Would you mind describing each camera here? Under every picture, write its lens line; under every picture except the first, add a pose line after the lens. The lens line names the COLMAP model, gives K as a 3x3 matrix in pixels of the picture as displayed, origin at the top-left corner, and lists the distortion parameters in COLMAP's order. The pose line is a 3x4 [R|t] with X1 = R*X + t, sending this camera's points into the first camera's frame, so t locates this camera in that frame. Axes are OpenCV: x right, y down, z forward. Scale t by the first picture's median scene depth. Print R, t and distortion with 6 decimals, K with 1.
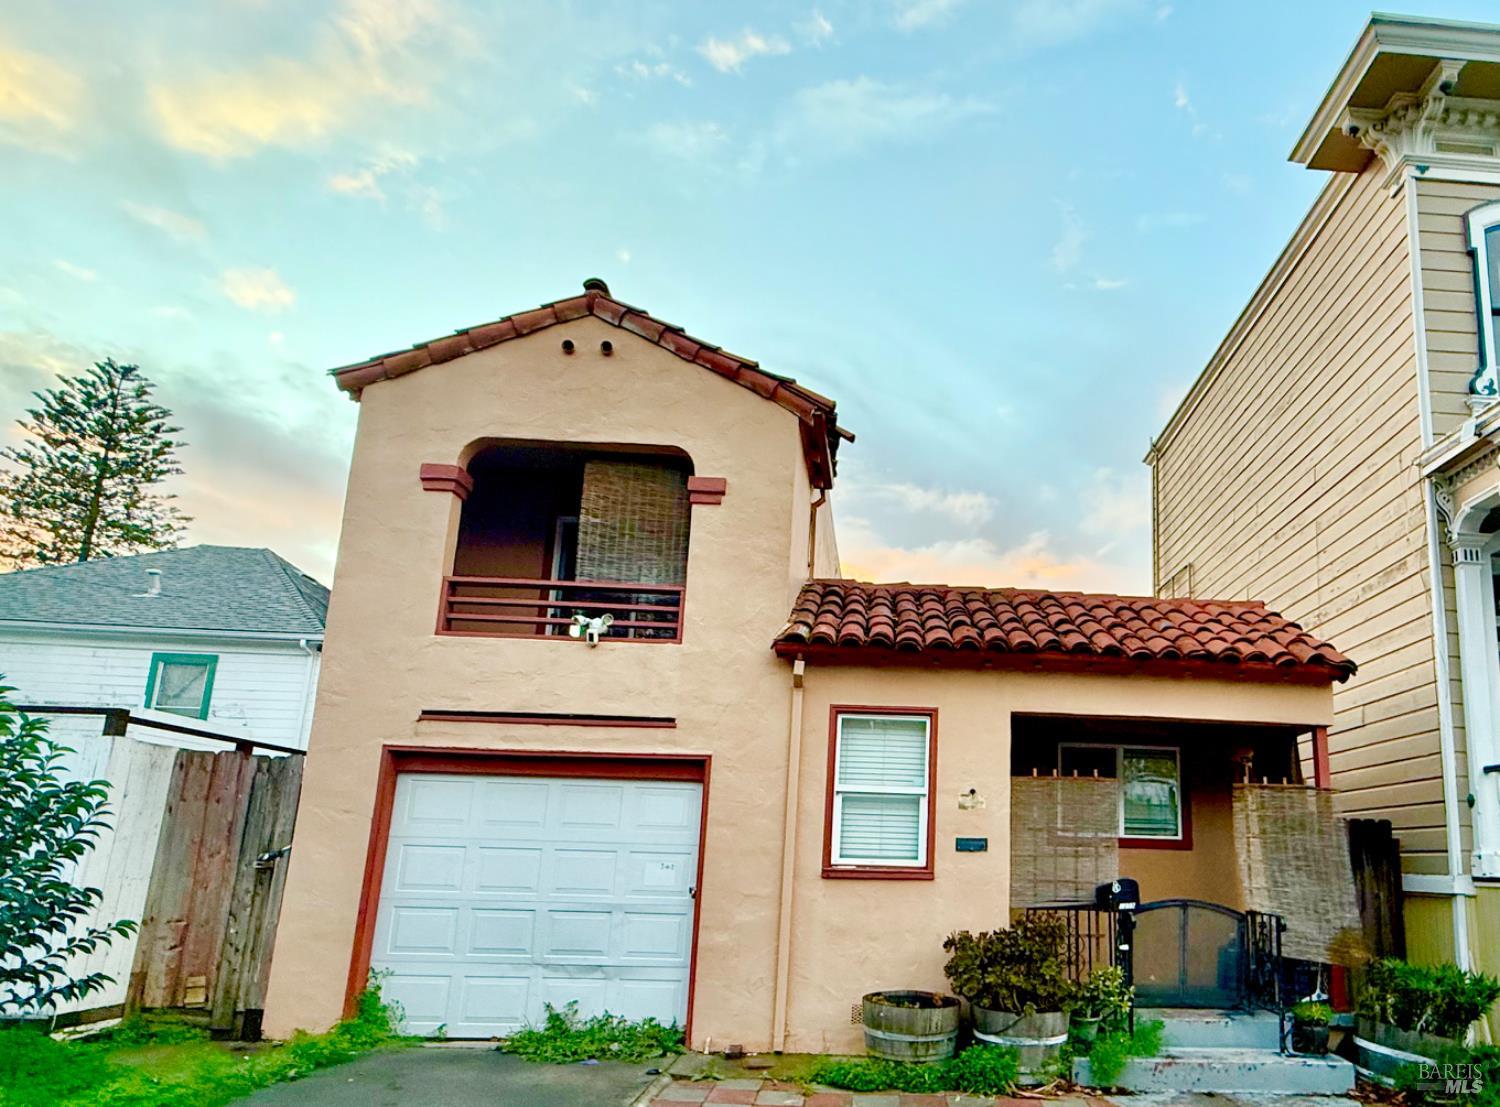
lens RADIAL K [[884.4, 0, 943.6], [0, 884.4, 695.3], [0, 0, 1]] dist [0.003557, -0.001545]
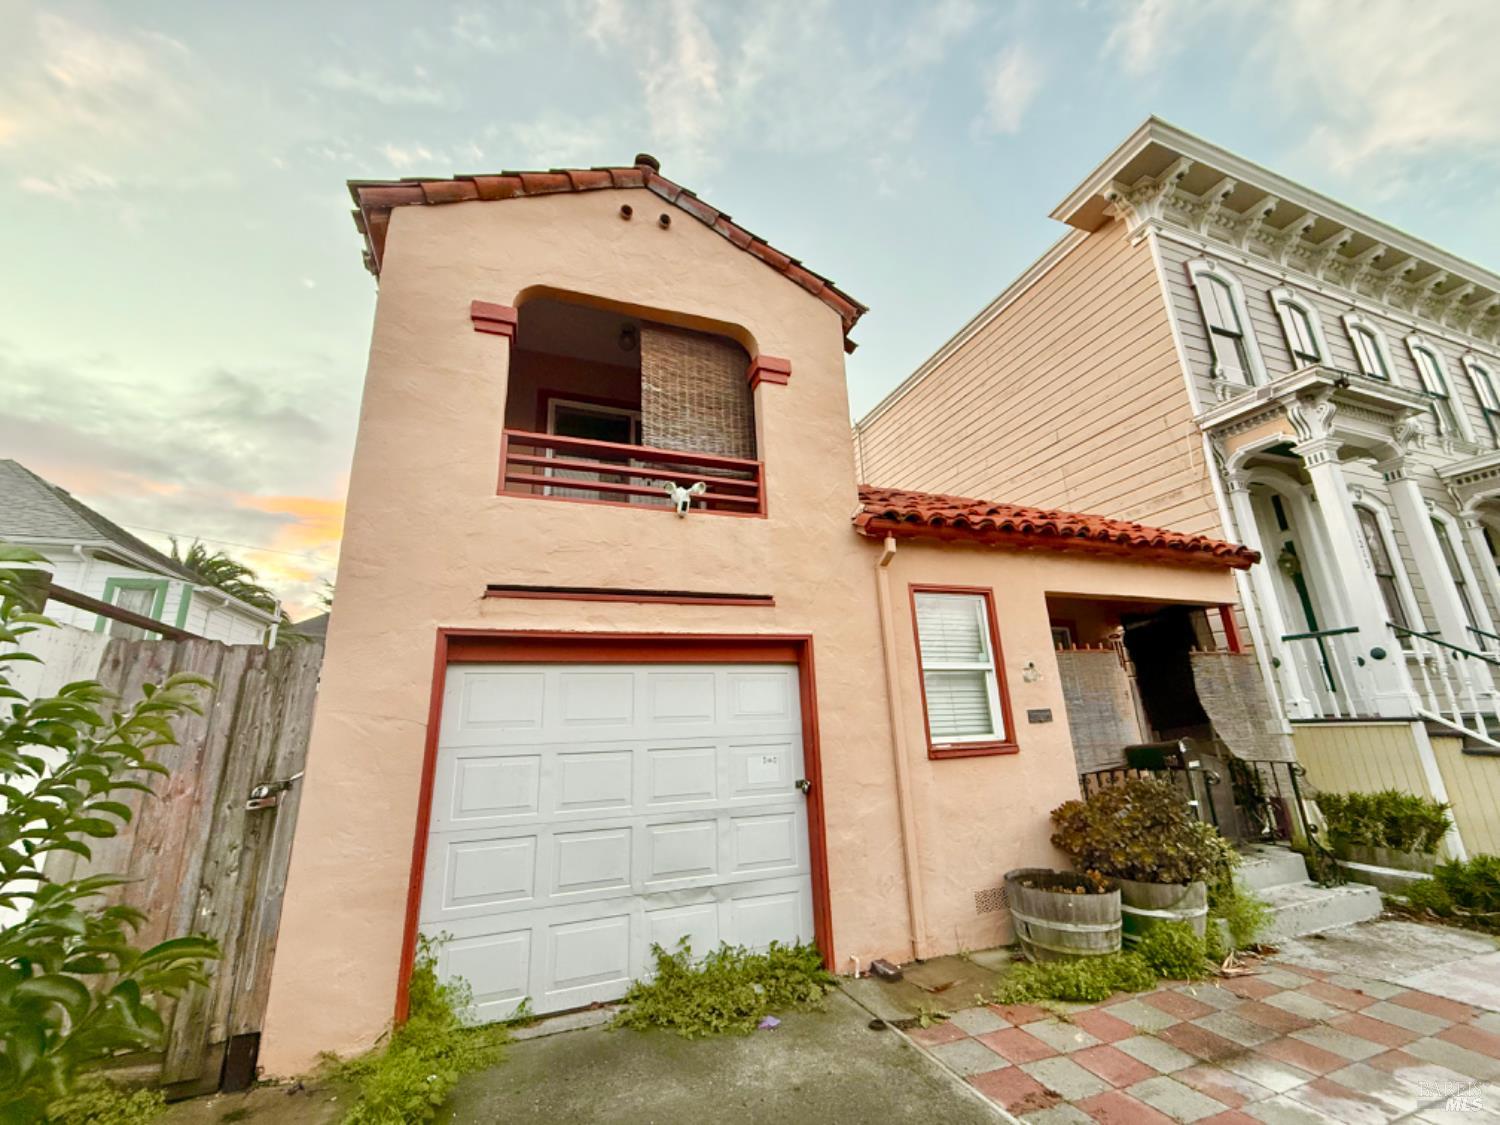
lens RADIAL K [[597.6, 0, 744.0], [0, 597.6, 559.3], [0, 0, 1]] dist [0.001047, -0.000062]
pose [[0.956989, 0.017845, 0.289573, -0.517444], [0.009674, 0.995589, -0.093323, 0.046254], [-0.289961, 0.092110, 0.952595, 0.406950]]
